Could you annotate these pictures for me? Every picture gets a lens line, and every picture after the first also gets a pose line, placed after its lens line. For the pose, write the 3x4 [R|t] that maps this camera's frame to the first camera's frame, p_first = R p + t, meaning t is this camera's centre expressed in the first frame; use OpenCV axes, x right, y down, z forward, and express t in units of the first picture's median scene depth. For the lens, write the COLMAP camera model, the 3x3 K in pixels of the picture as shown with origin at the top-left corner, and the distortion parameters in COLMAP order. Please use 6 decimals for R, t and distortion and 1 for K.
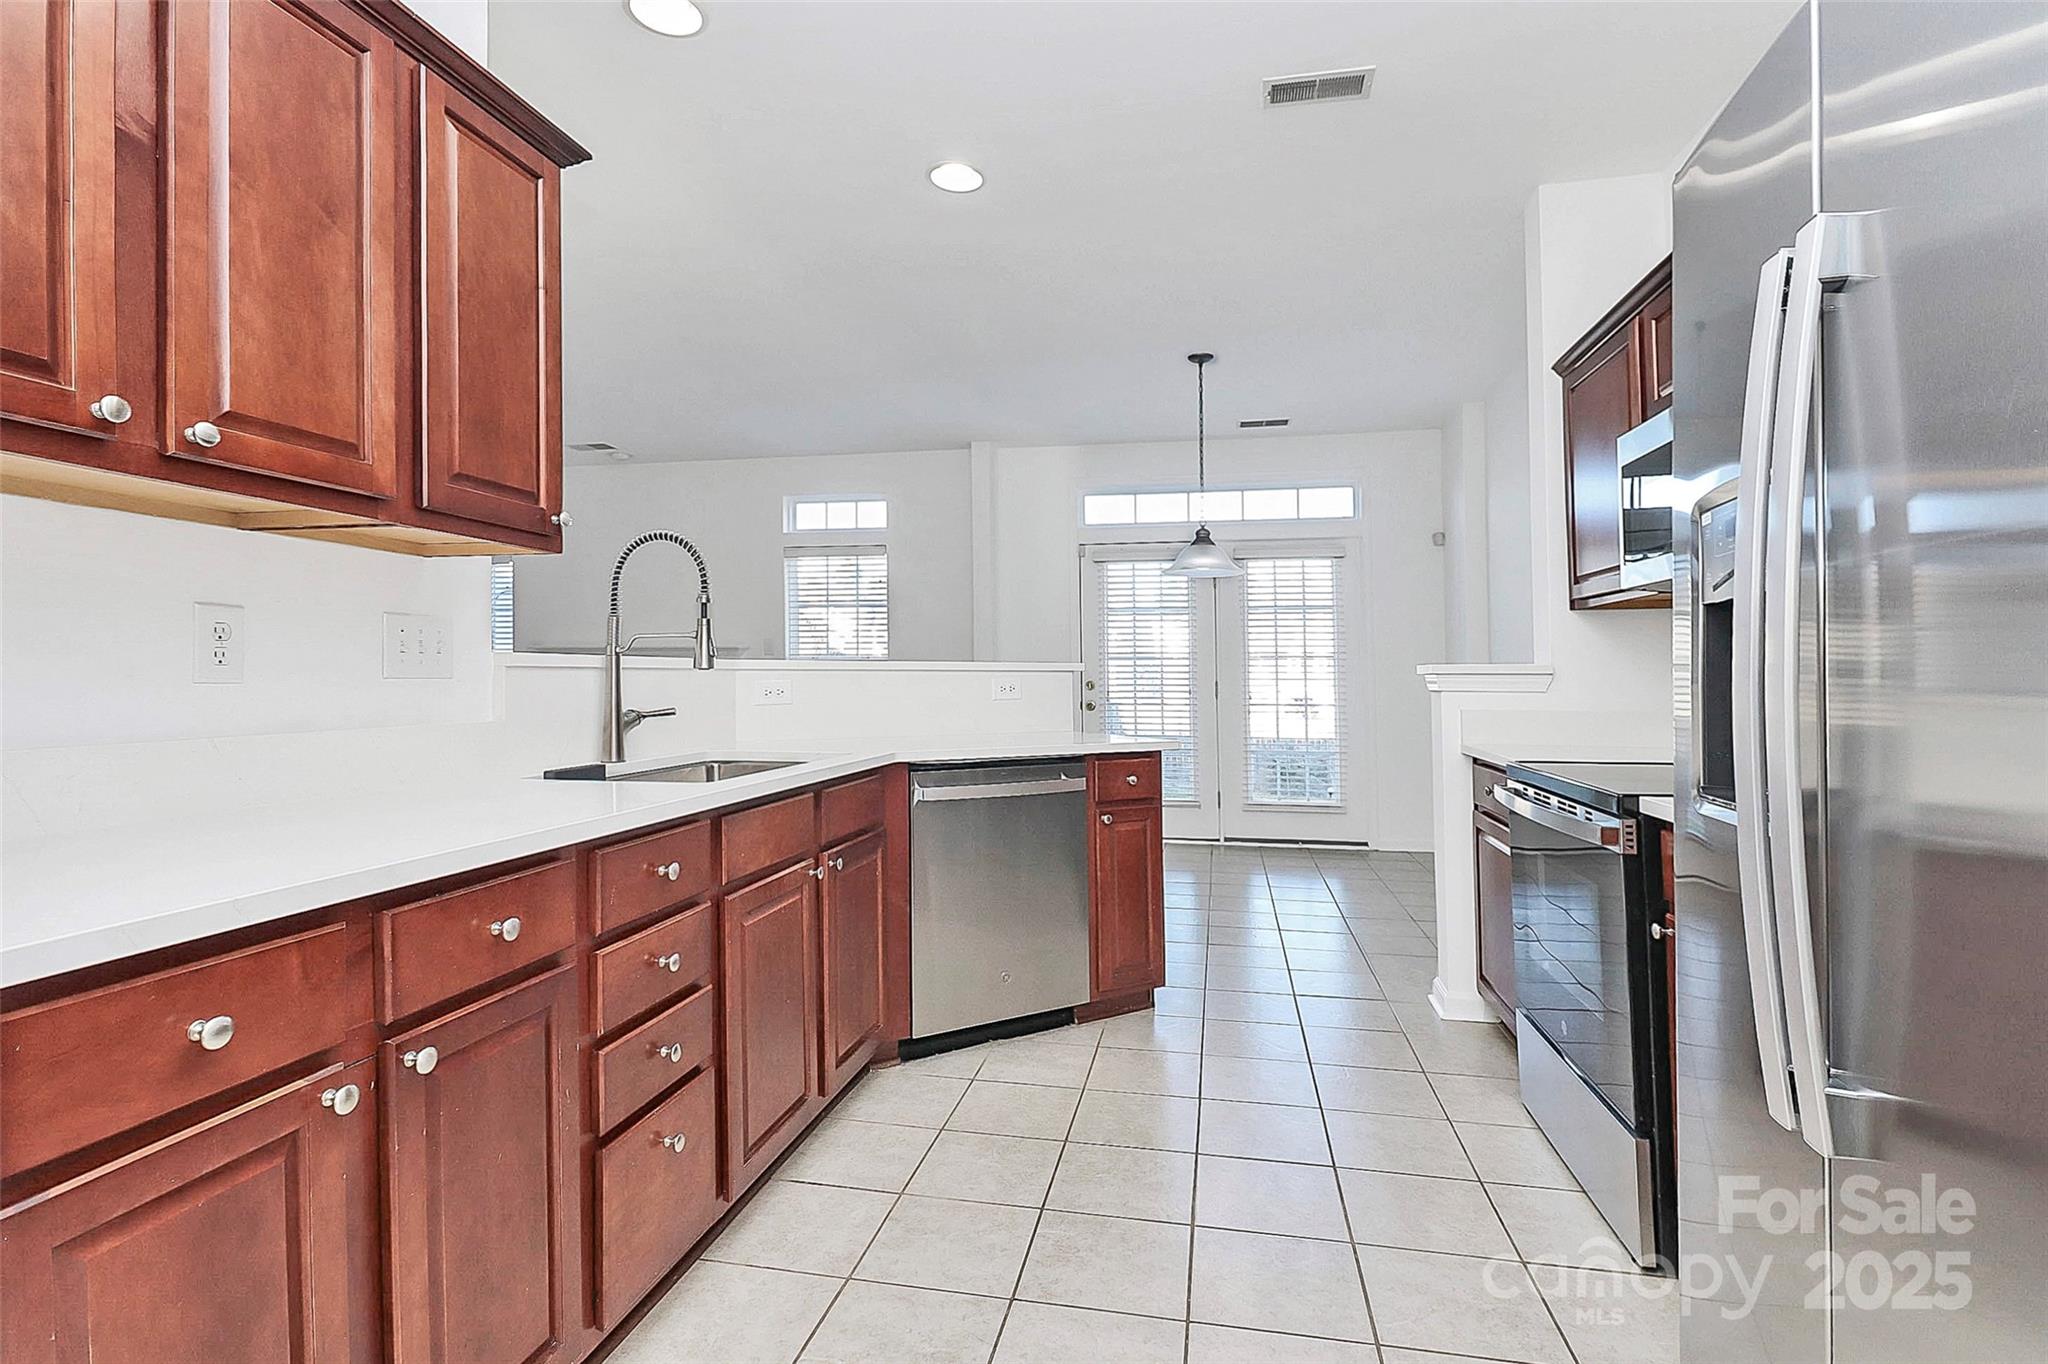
lens RADIAL K [[967.2, 0, 1034.0], [0, 967.2, 680.2], [0, 0, 1]] dist [0.001970, -0.001265]
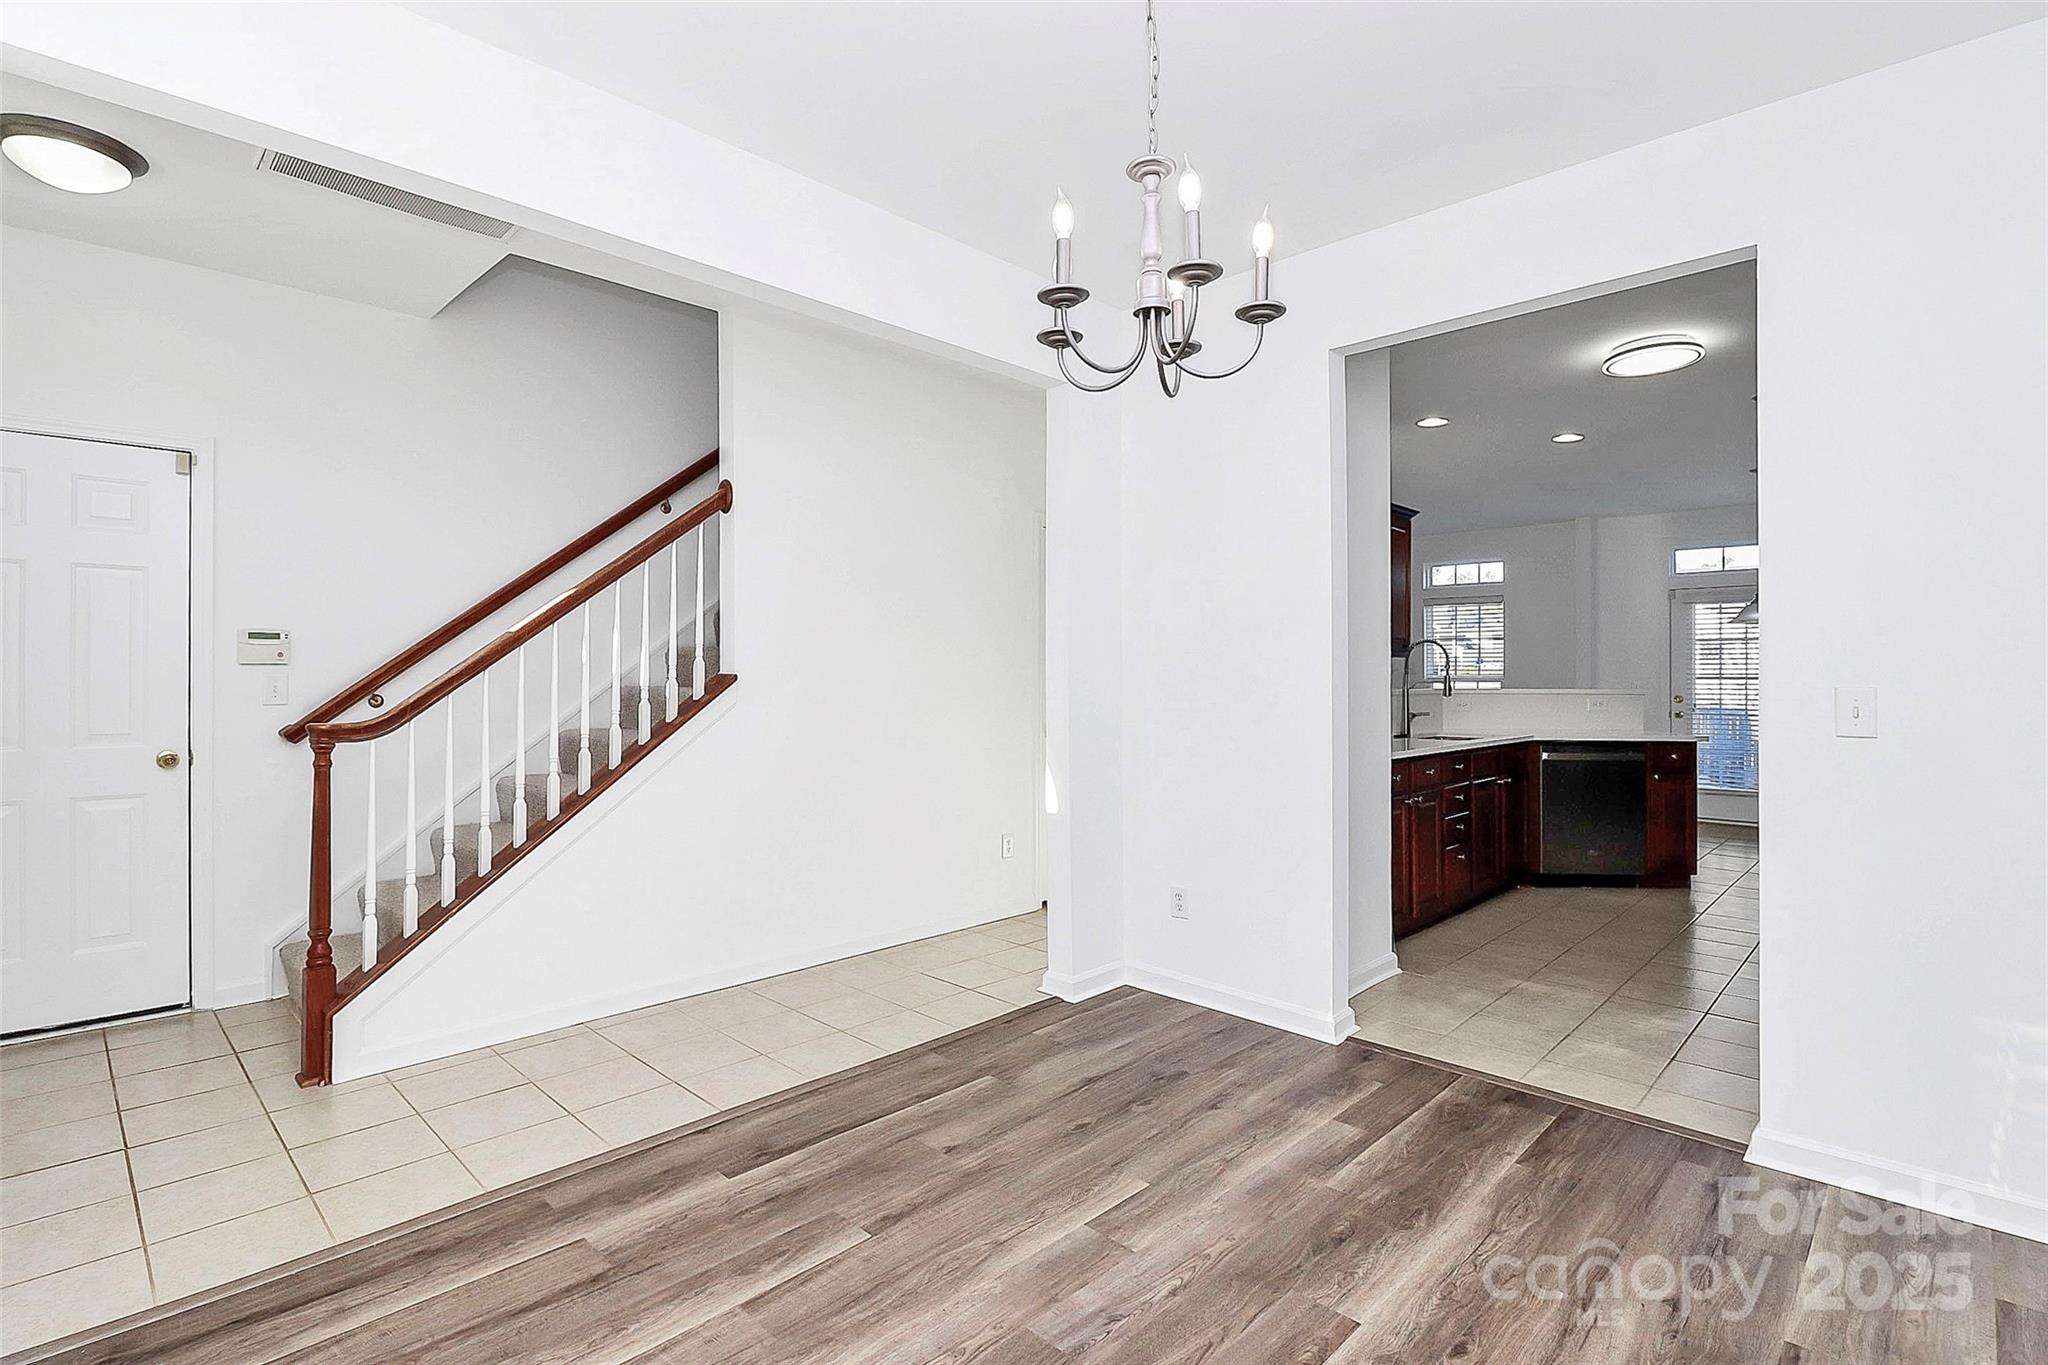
lens RADIAL K [[967.2, 0, 1027.5], [0, 967.2, 680.0], [0, 0, 1]] dist [0.001970, -0.001265]
pose [[0.837902, 0.008902, -0.545748, 0.034723], [-0.008074, 0.999960, 0.003914, -0.017959], [0.545761, 0.001127, 0.837940, -0.549139]]
